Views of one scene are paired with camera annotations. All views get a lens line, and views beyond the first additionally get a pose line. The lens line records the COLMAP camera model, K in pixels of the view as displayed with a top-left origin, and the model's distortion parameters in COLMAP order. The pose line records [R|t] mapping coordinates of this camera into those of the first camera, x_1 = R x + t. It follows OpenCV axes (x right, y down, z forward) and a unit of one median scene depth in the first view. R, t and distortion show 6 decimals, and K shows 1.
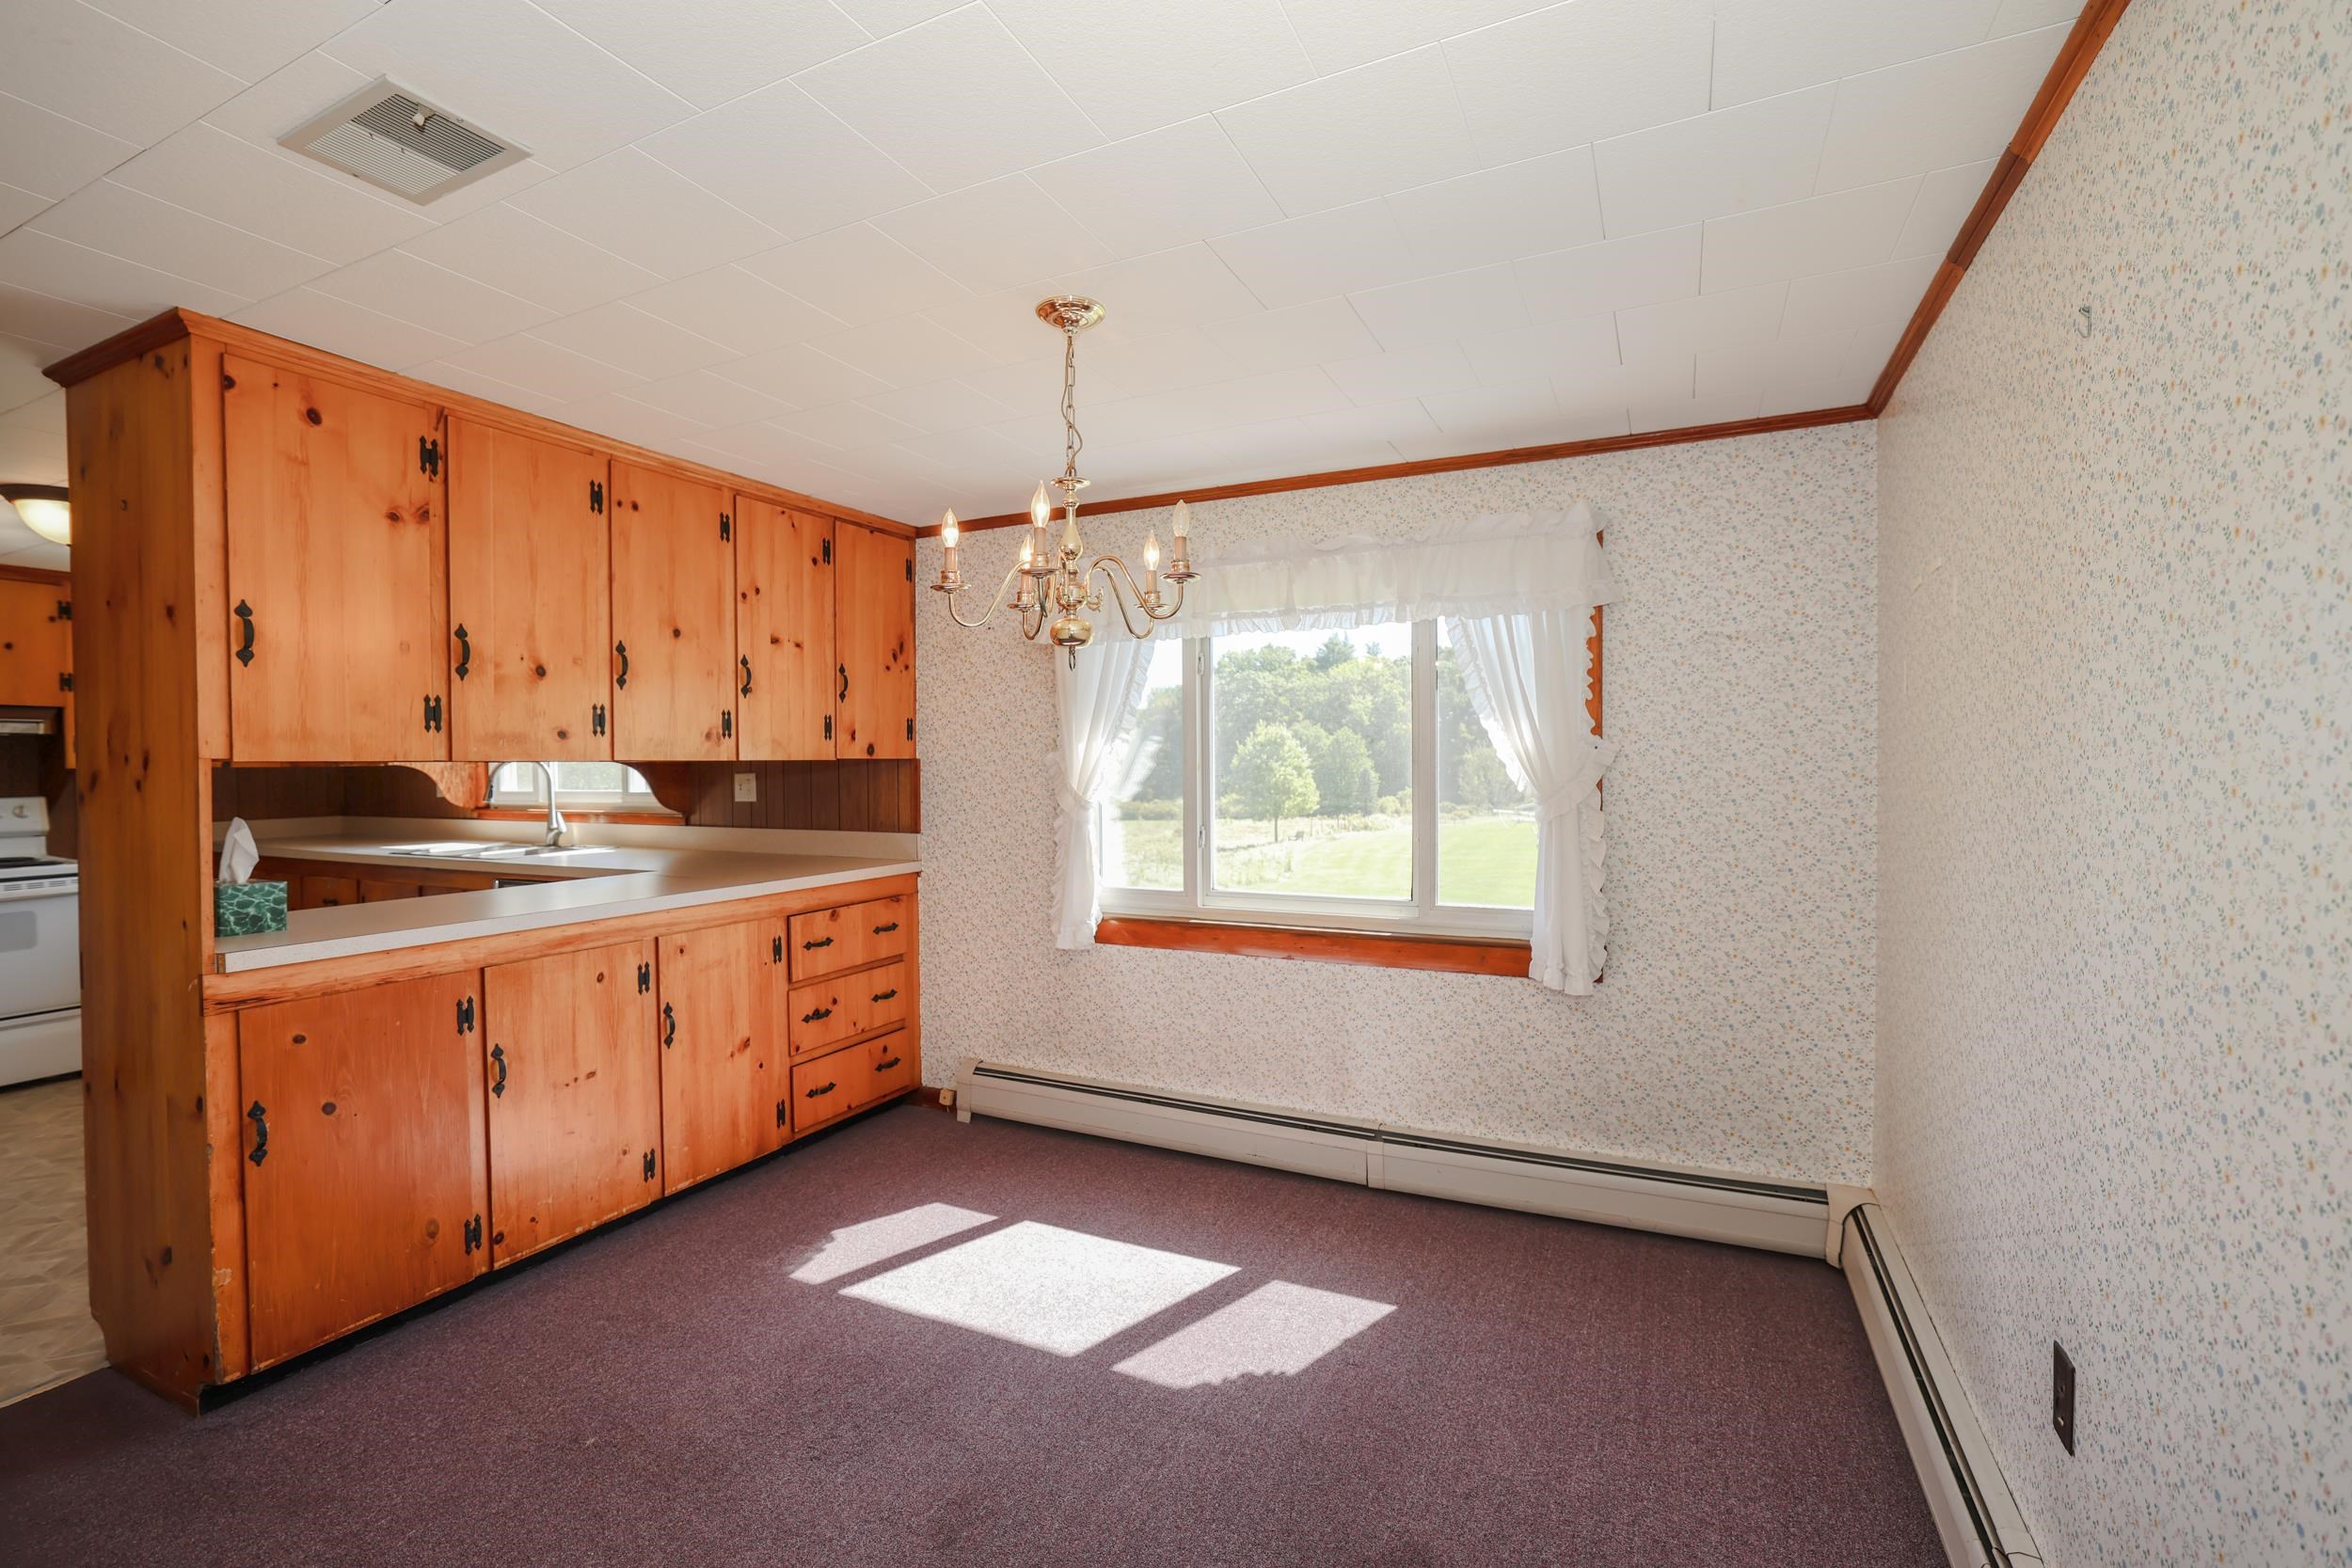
lens RADIAL K [[1010.3, 0, 1189.8], [0, 1010.3, 781.5], [0, 0, 1]] dist [-0.036757, 0.005721]
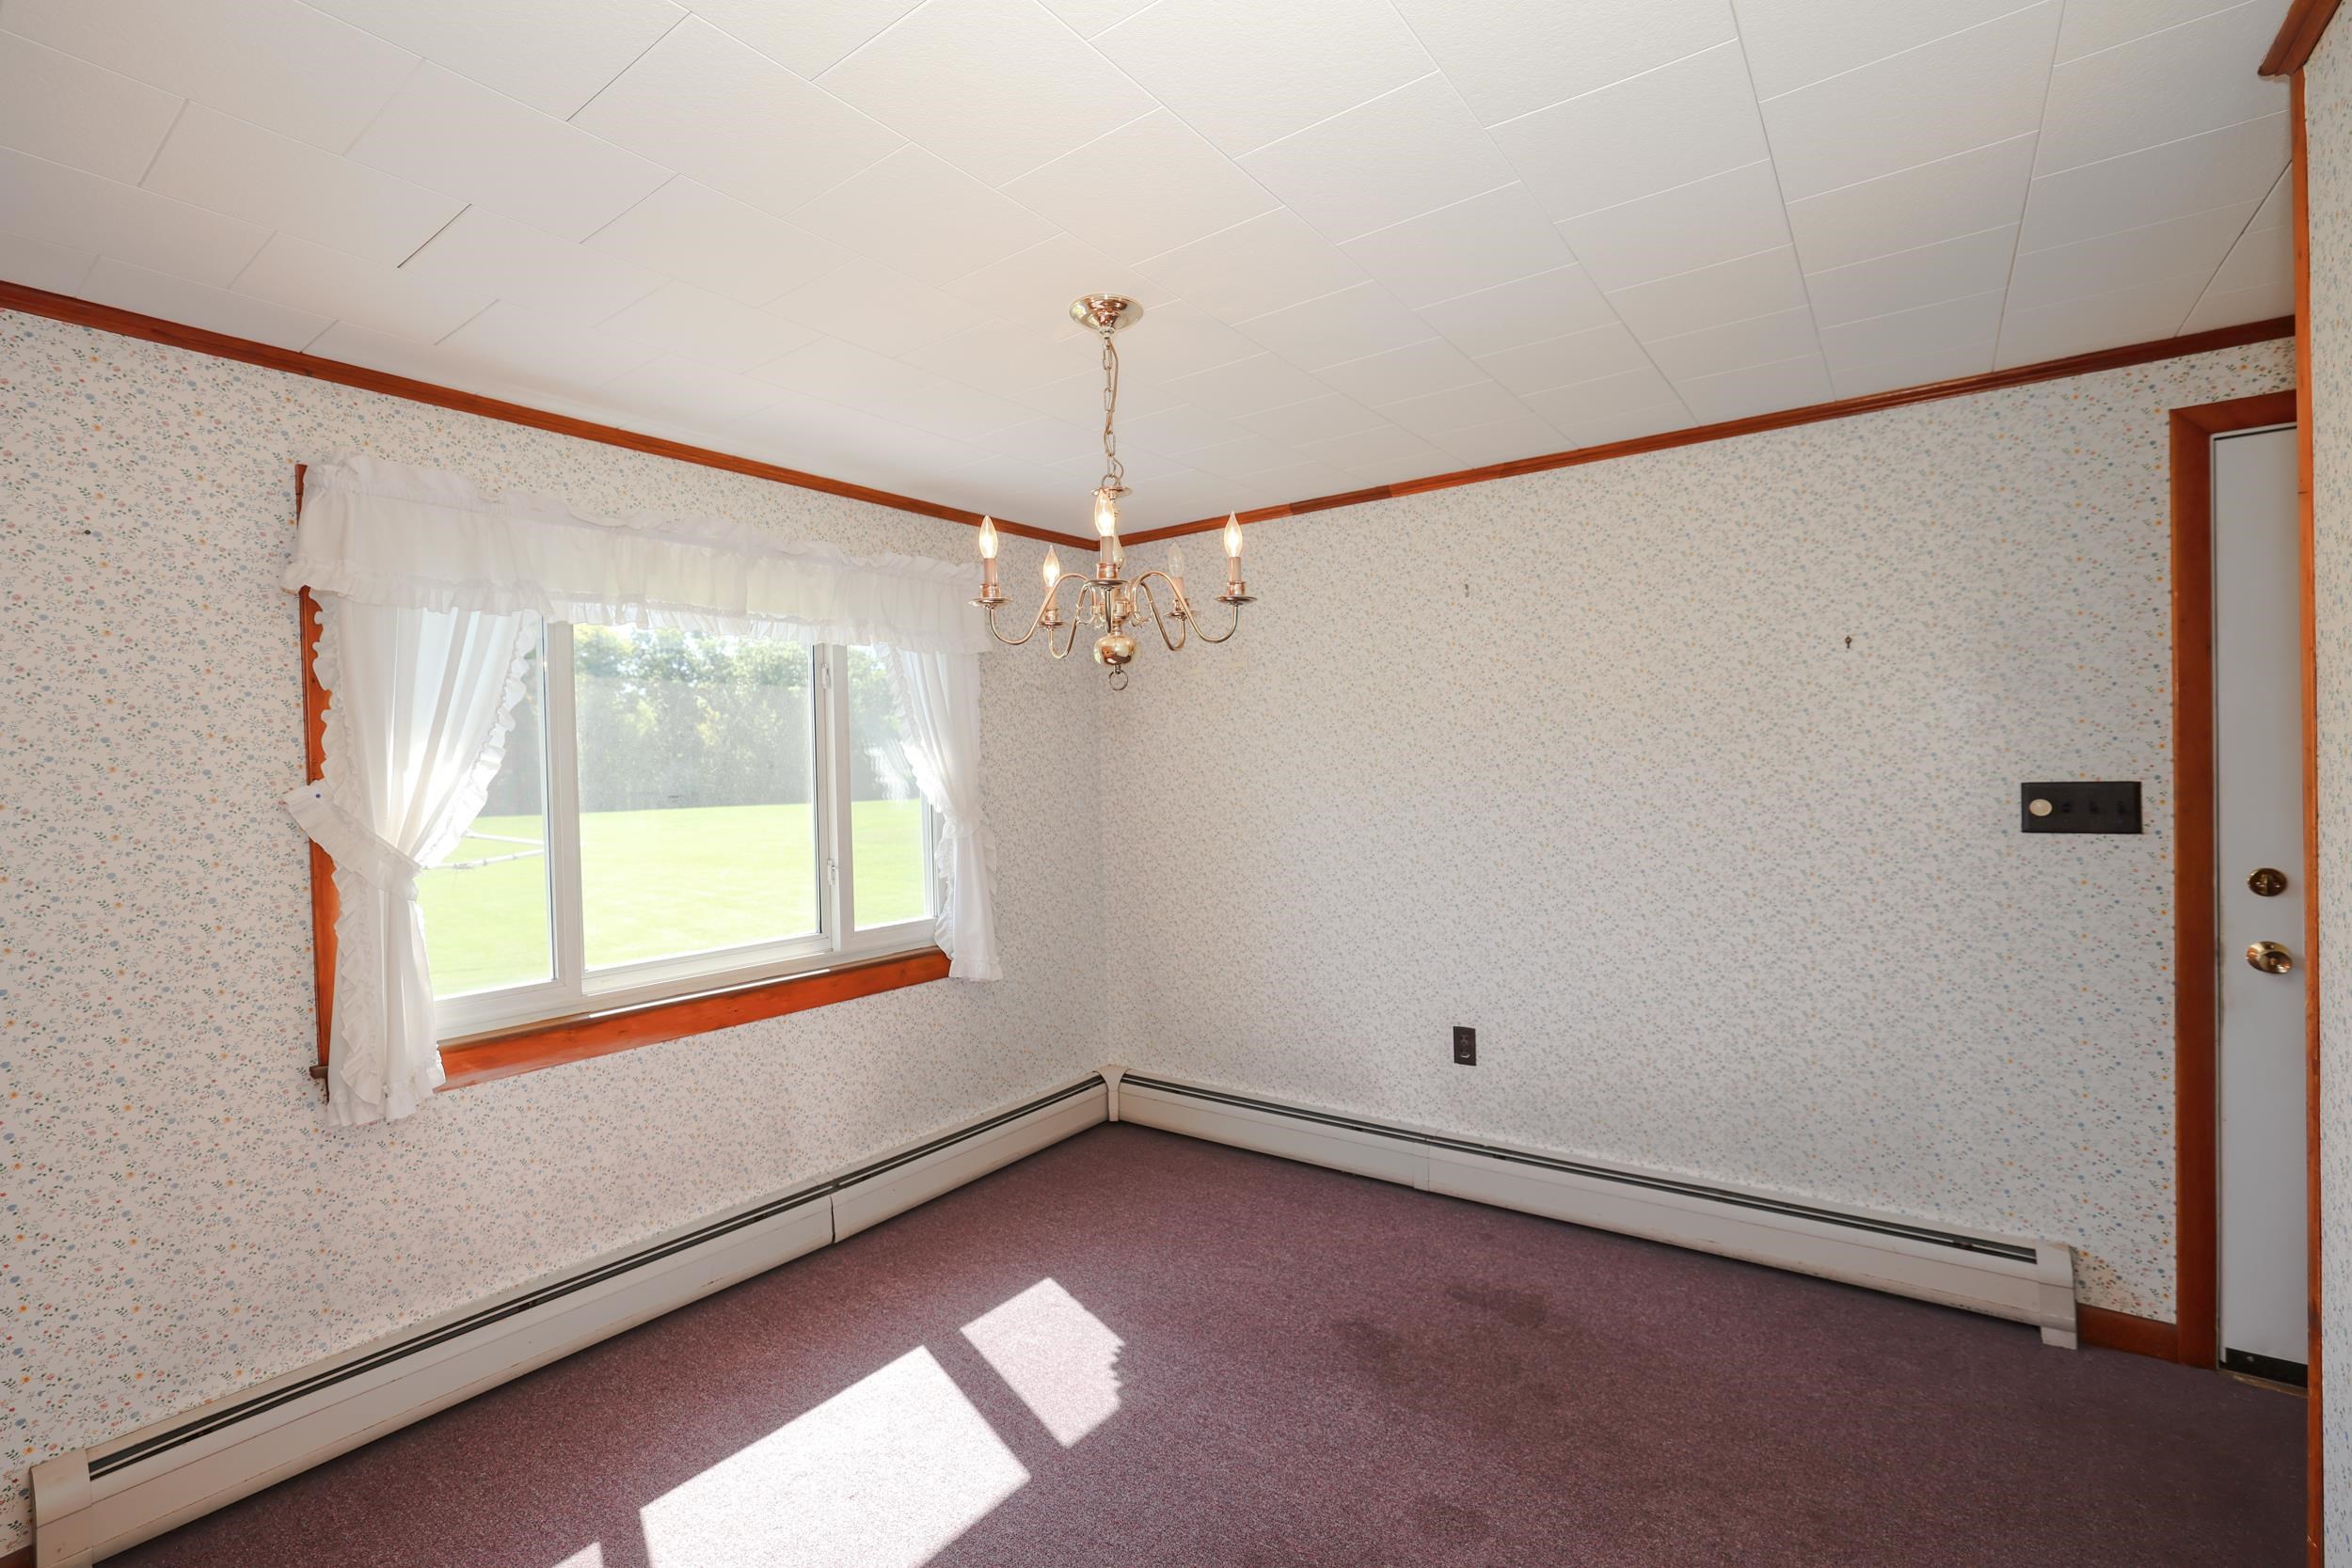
lens RADIAL K [[1010.3, 0, 1174.8], [0, 1010.3, 774.7], [0, 0, 1]] dist [-0.036757, 0.005721]
pose [[0.202283, -0.003951, 0.979319, -0.728456], [0.042023, 0.999106, -0.004649, -0.015141], [-0.978425, 0.042095, 0.202268, 0.531914]]
